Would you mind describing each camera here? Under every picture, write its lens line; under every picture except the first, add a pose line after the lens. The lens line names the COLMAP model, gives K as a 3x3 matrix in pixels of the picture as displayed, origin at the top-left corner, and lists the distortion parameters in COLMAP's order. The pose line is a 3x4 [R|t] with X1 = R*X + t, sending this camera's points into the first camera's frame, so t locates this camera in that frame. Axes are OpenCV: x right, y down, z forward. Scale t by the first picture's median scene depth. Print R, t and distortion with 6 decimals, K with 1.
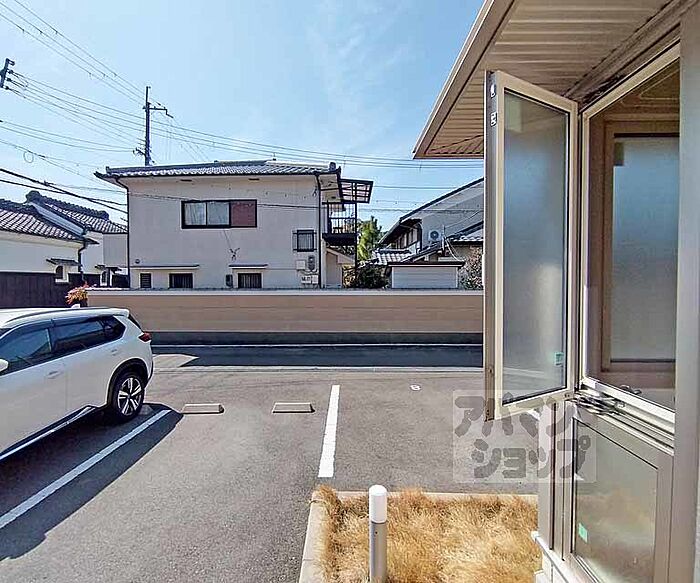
lens RADIAL K [[361.0, 0, 348.5], [0, 361.0, 289.7], [0, 0, 1]] dist [-0.017561, 0.011792]
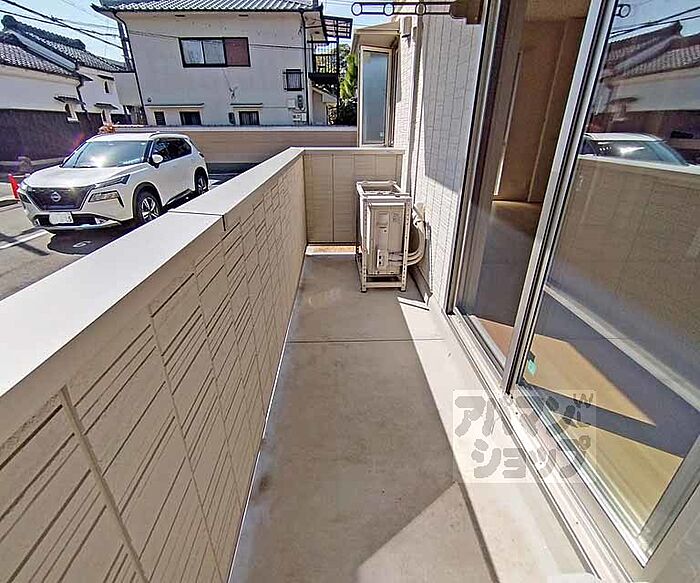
lens RADIAL K [[361.0, 0, 346.0], [0, 361.0, 292.0], [0, 0, 1]] dist [-0.017561, 0.011792]
pose [[0.999732, -0.007869, 0.021774, 0.016265], [-0.001583, 0.915041, 0.403357, 0.020491], [-0.023098, -0.403284, 0.914783, -0.325245]]
